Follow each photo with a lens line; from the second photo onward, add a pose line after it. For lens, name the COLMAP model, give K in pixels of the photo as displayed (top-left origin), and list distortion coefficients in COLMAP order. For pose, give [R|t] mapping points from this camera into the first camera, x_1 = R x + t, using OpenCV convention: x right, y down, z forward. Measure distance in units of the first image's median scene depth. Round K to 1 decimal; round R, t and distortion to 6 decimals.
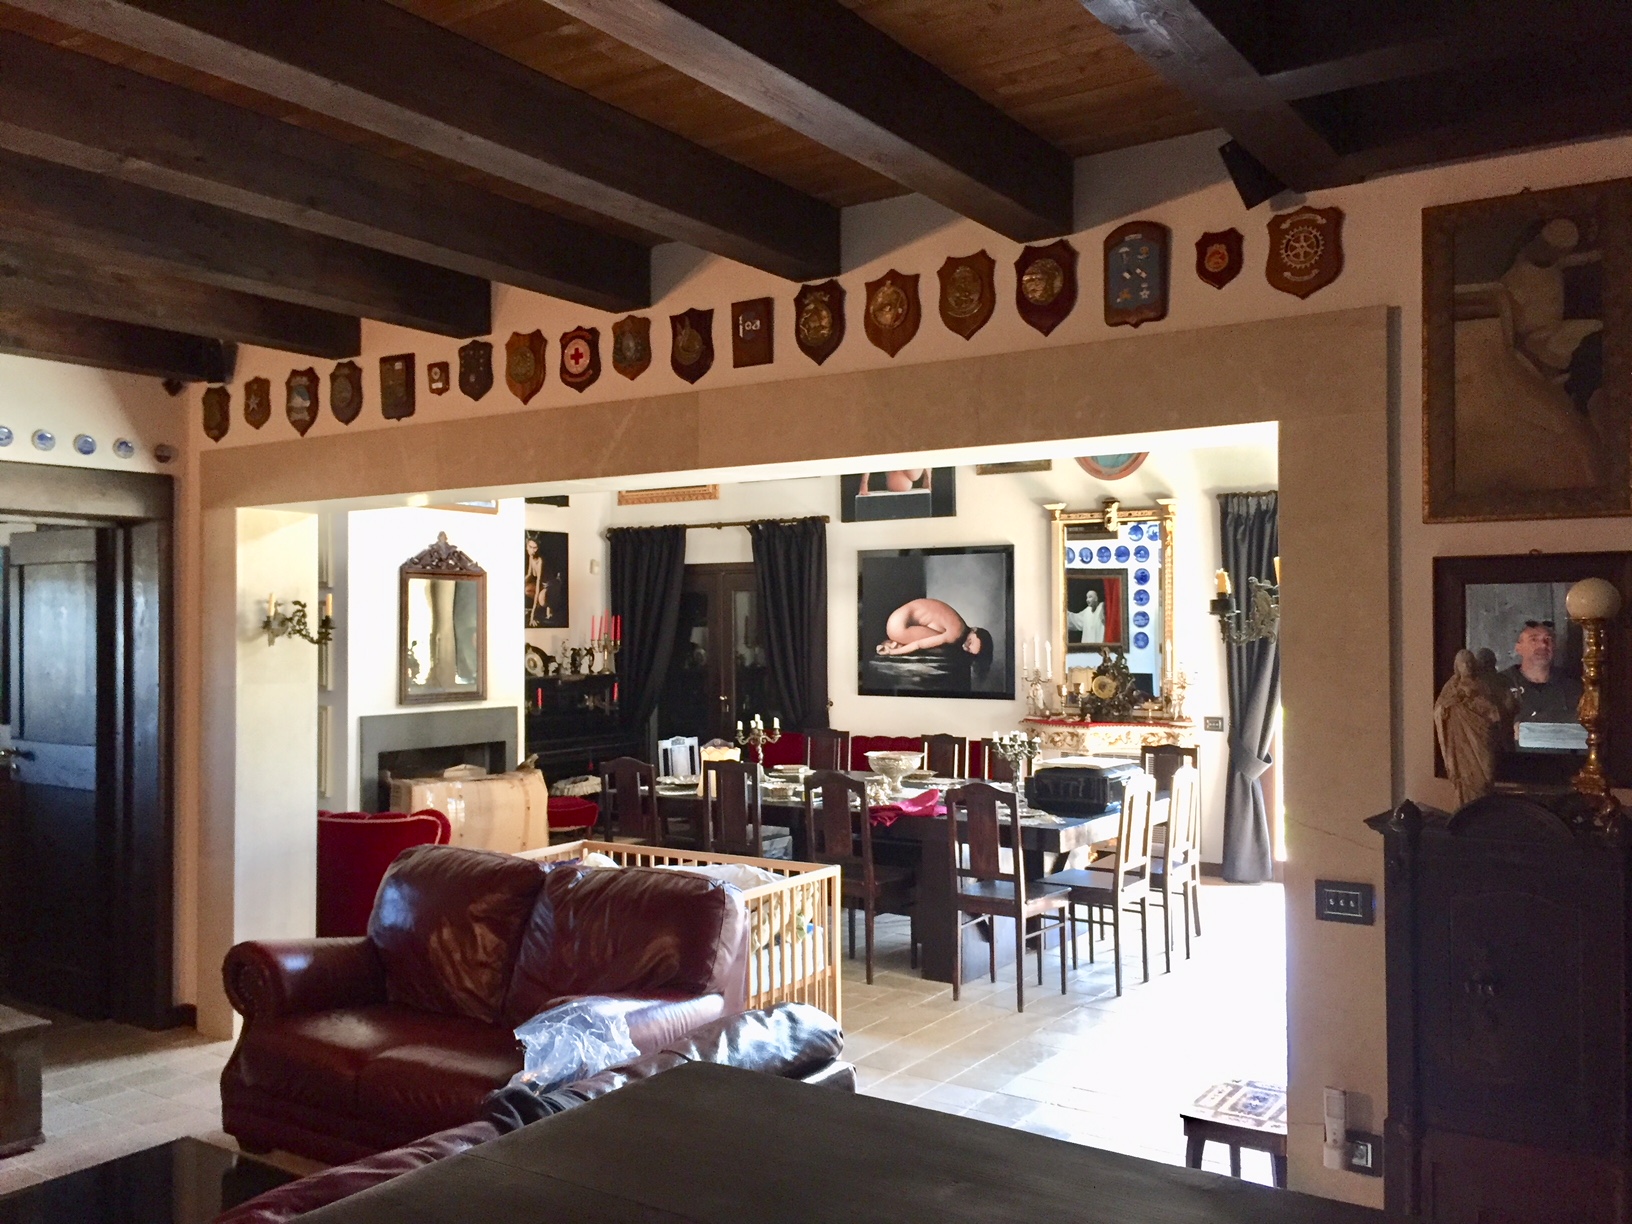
lens RADIAL K [[1411.1, 0, 816.0], [0, 1411.1, 611.1], [0, 0, 1]] dist [0.056498, -0.087838]
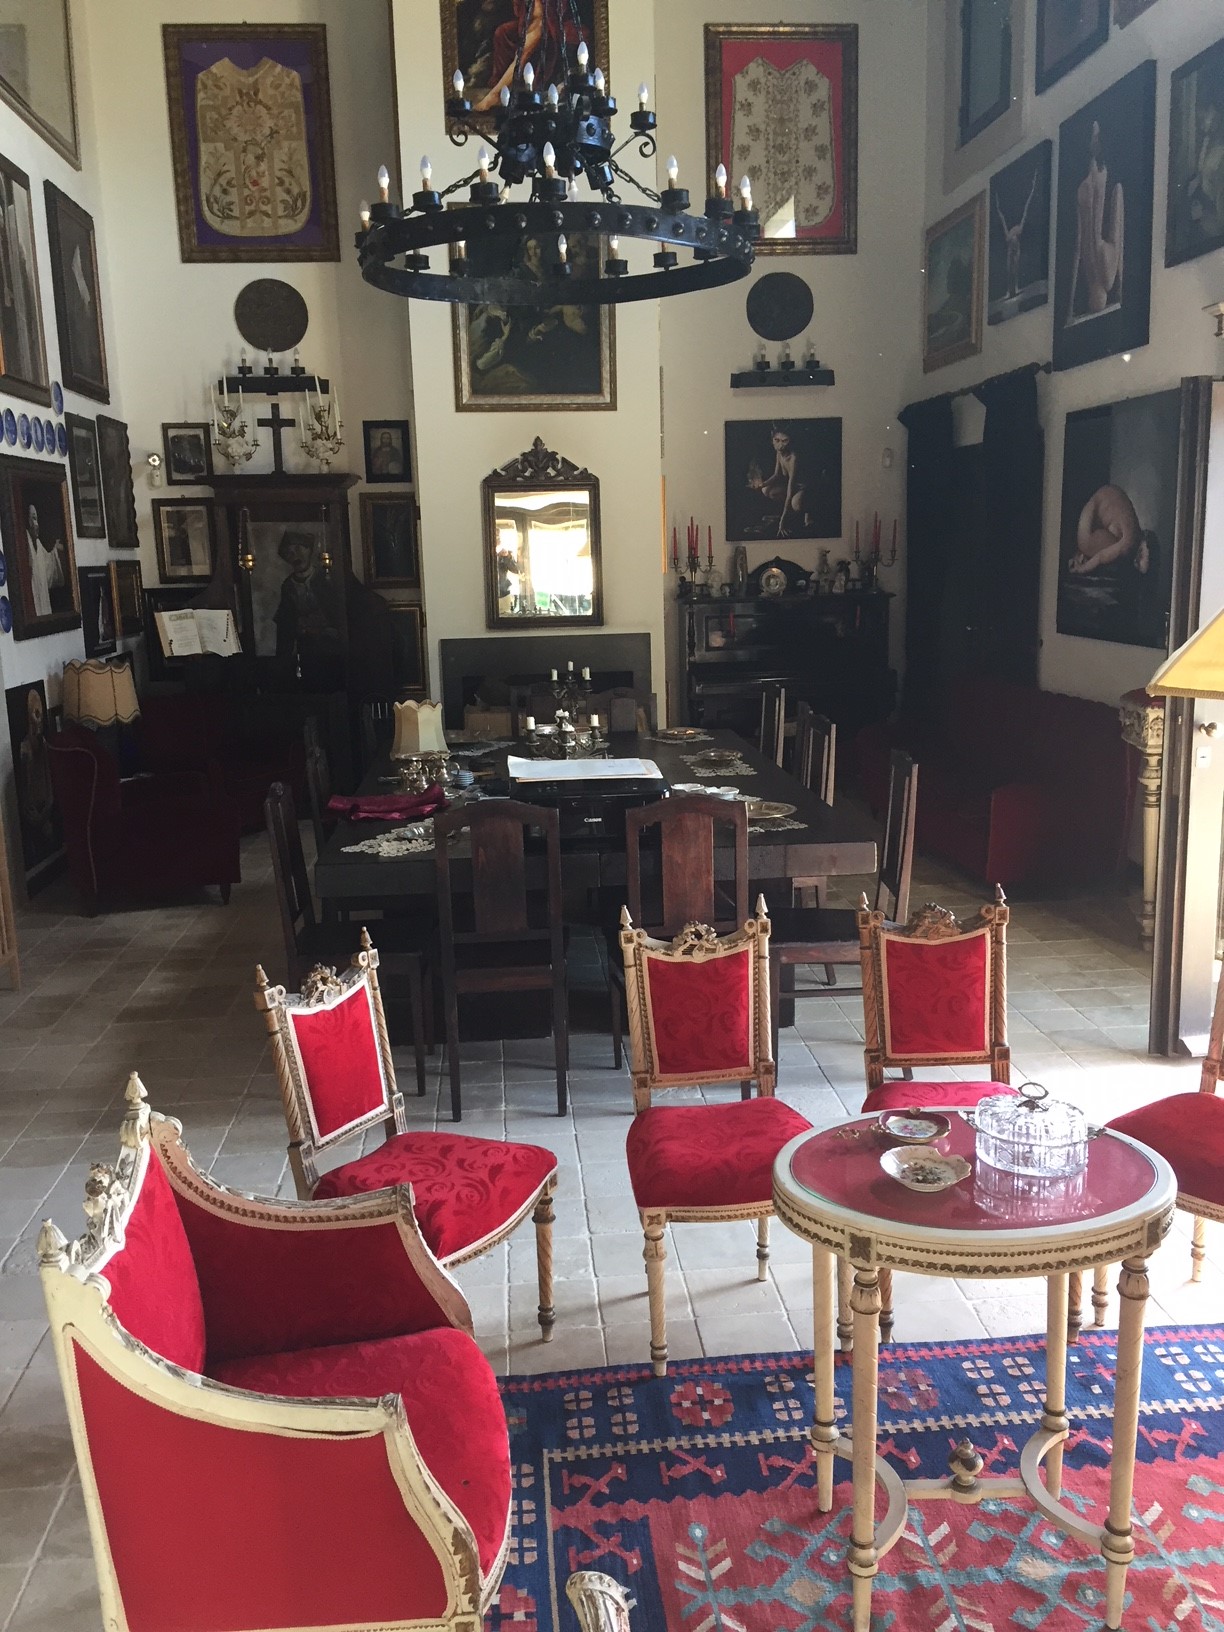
lens RADIAL K [[1411.1, 0, 613.7], [0, 1411.1, 817.0], [0, 0, 1]] dist [0.056498, -0.087838]
pose [[0.614777, 0.138883, -0.776377, 0.488123], [0.036652, 0.978279, 0.204024, -0.001114], [0.787849, -0.153885, 0.596333, 0.442366]]
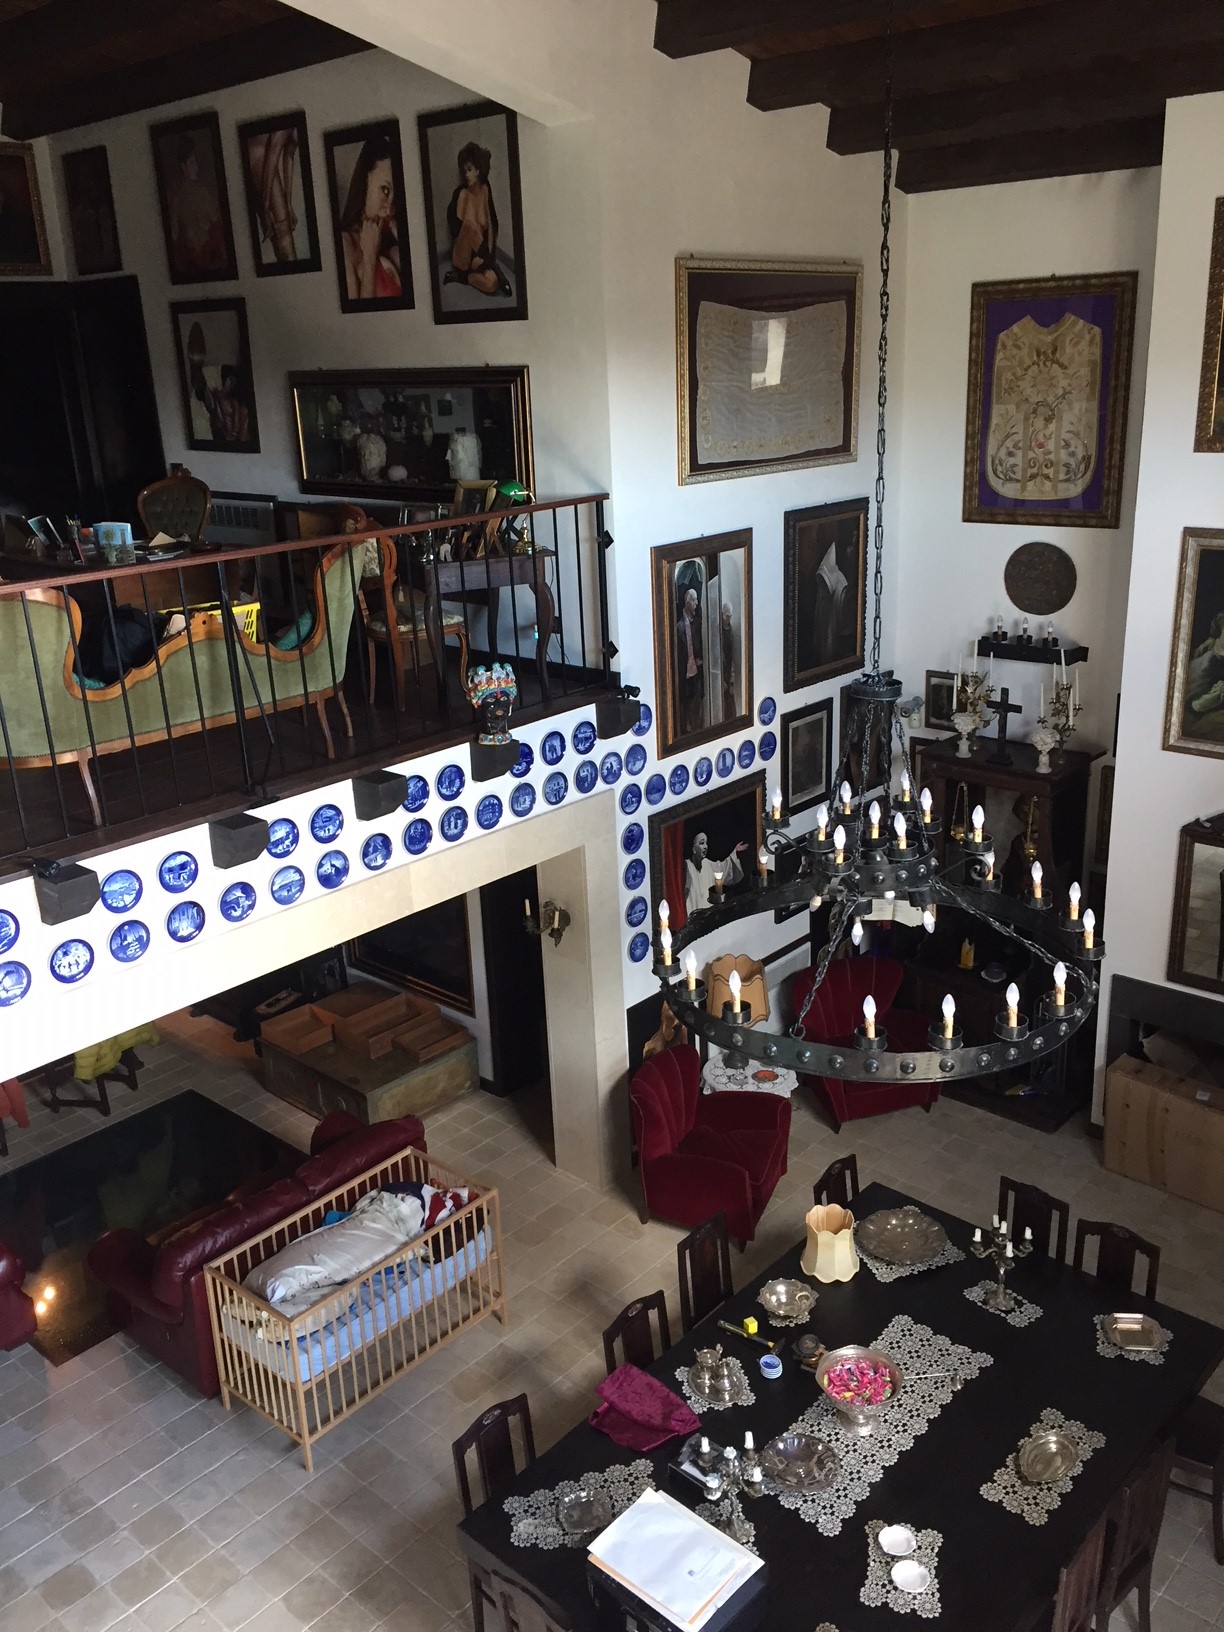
lens RADIAL K [[1411.1, 0, 614.0], [0, 1411.1, 823.8], [0, 0, 1]] dist [0.056498, -0.087838]
pose [[-0.158332, 0.335088, -0.928788, 0.498151], [0.058876, 0.942184, 0.329884, -0.306655], [0.985629, -0.002452, -0.168907, 0.760870]]
